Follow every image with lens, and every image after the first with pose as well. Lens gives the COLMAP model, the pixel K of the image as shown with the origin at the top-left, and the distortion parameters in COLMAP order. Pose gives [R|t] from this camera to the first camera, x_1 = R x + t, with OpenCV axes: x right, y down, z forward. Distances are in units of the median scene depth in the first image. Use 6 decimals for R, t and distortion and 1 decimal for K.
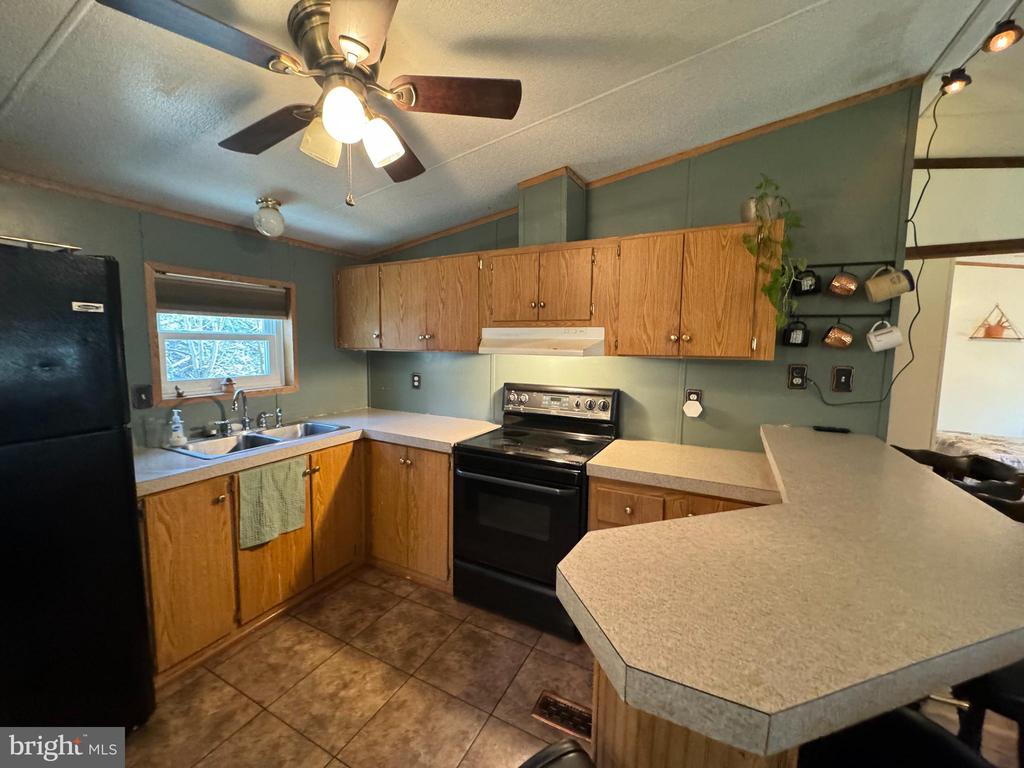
lens RADIAL K [[408.3, 0, 513.5], [0, 408.3, 381.9], [0, 0, 1]] dist [-0.003708, 0.000363]
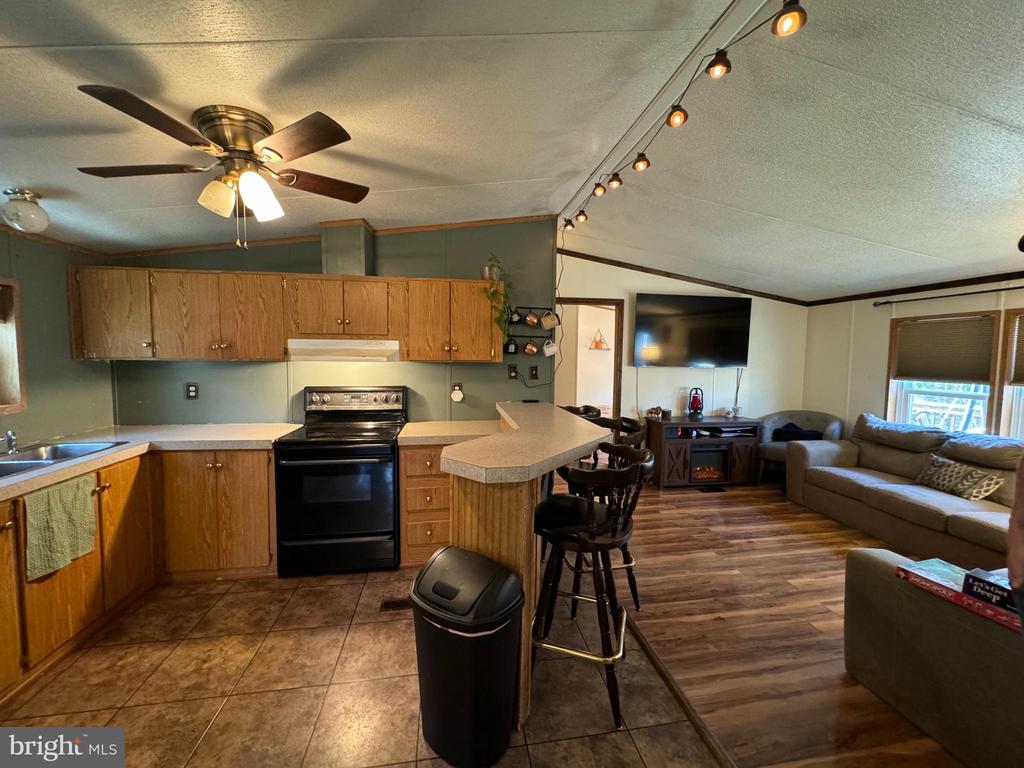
lens RADIAL K [[408.3, 0, 514.5], [0, 408.3, 380.4], [0, 0, 1]] dist [-0.003708, 0.000363]
pose [[0.798257, -0.042333, 0.600828, -0.293829], [0.056847, 0.998369, -0.005184, 0.029219], [-0.599629, 0.038294, 0.799362, -0.329830]]
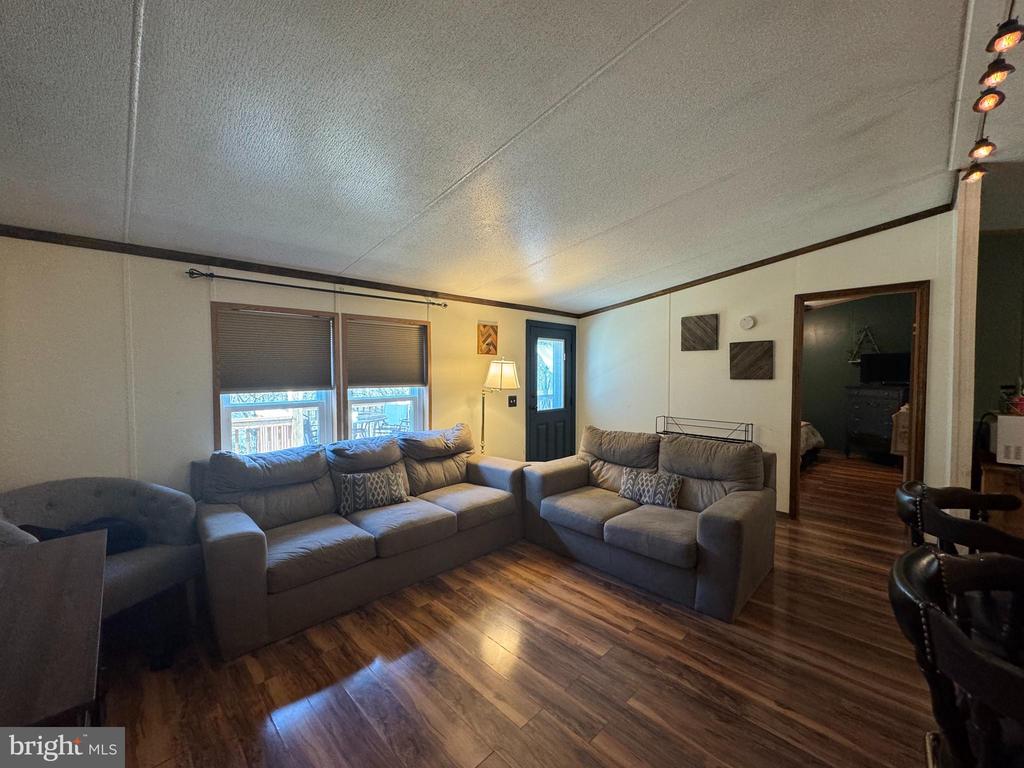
lens RADIAL K [[408.3, 0, 515.9], [0, 408.3, 384.3], [0, 0, 1]] dist [-0.003708, 0.000363]
pose [[-0.950353, -0.020139, 0.310520, 0.541012], [0.021200, 0.991394, 0.129181, -0.027479], [-0.310449, 0.129350, -0.941748, 0.556824]]
